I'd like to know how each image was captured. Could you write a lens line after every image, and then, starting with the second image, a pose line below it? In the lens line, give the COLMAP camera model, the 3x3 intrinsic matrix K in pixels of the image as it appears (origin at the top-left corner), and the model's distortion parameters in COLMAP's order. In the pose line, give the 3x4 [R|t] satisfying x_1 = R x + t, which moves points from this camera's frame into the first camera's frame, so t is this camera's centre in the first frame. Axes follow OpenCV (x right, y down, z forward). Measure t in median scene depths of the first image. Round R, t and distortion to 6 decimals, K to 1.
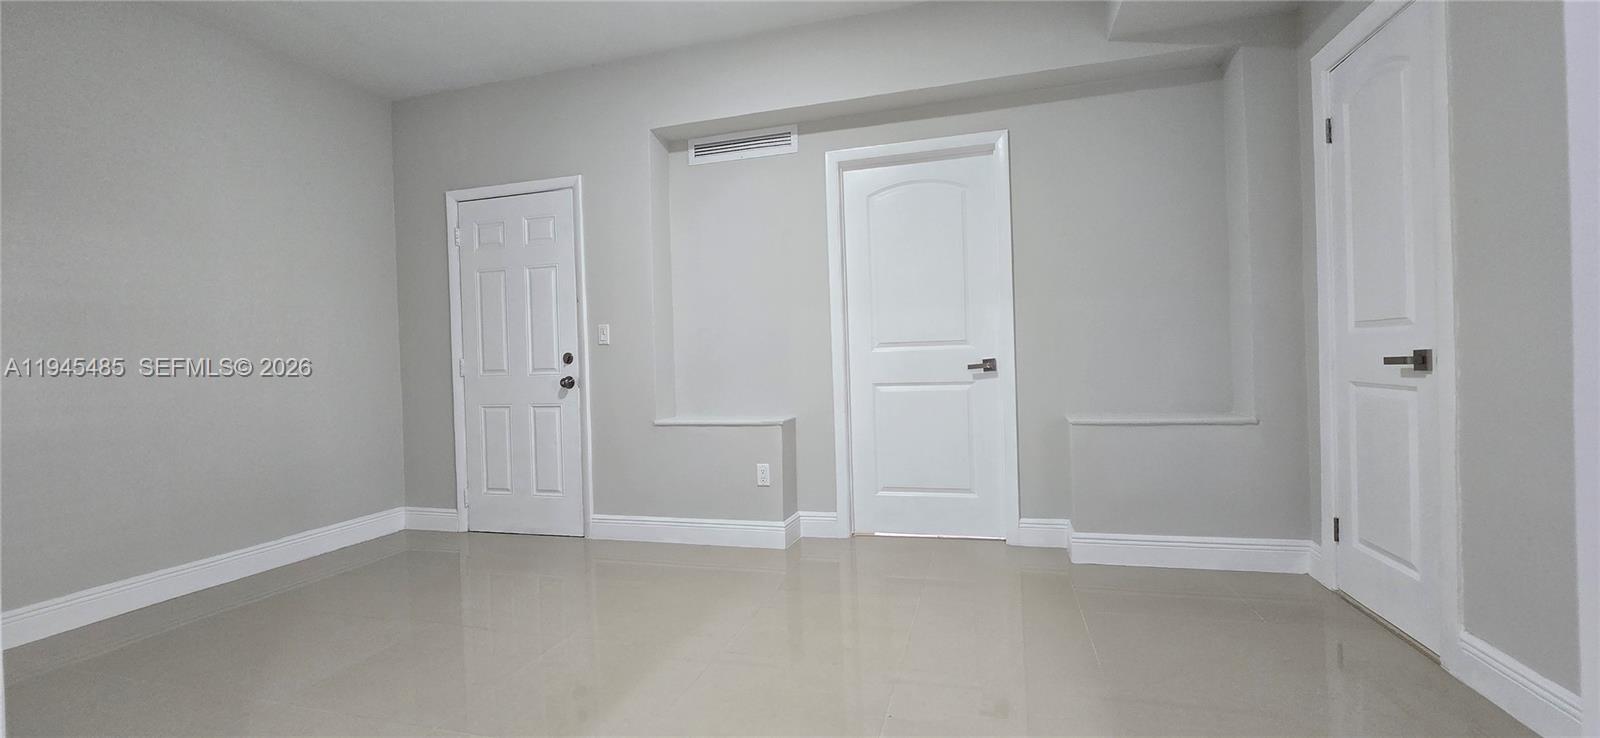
lens RADIAL K [[657.9, 0, 802.0], [0, 657.9, 361.5], [0, 0, 1]] dist [0.000128, 0.000048]
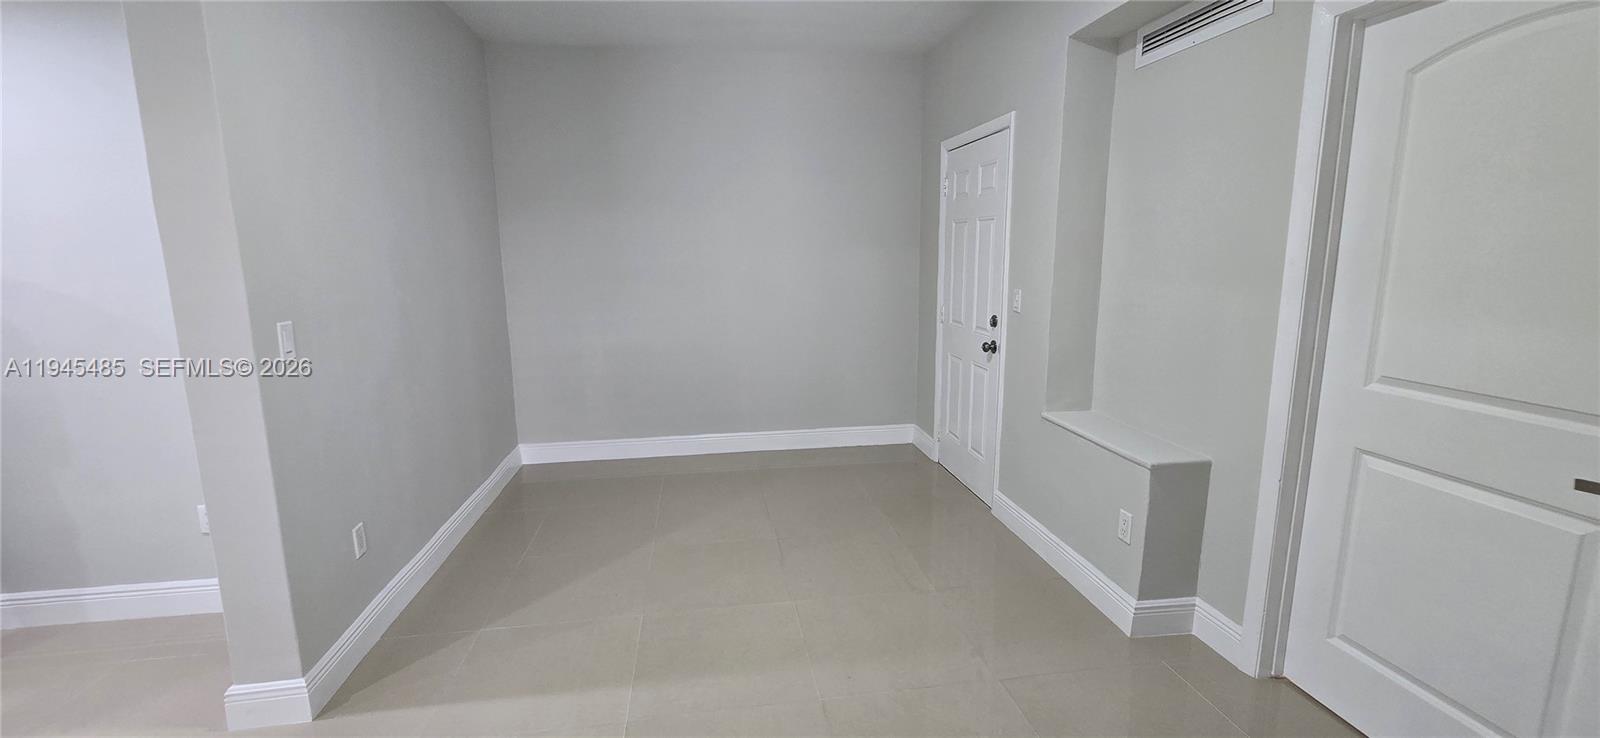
lens RADIAL K [[657.9, 0, 802.0], [0, 657.9, 361.5], [0, 0, 1]] dist [0.000128, 0.000048]
pose [[0.415595, 0.183651, -0.890816, 0.380613], [-0.010877, 0.980337, 0.197032, -0.133375], [0.909485, -0.072196, 0.409420, 0.386935]]
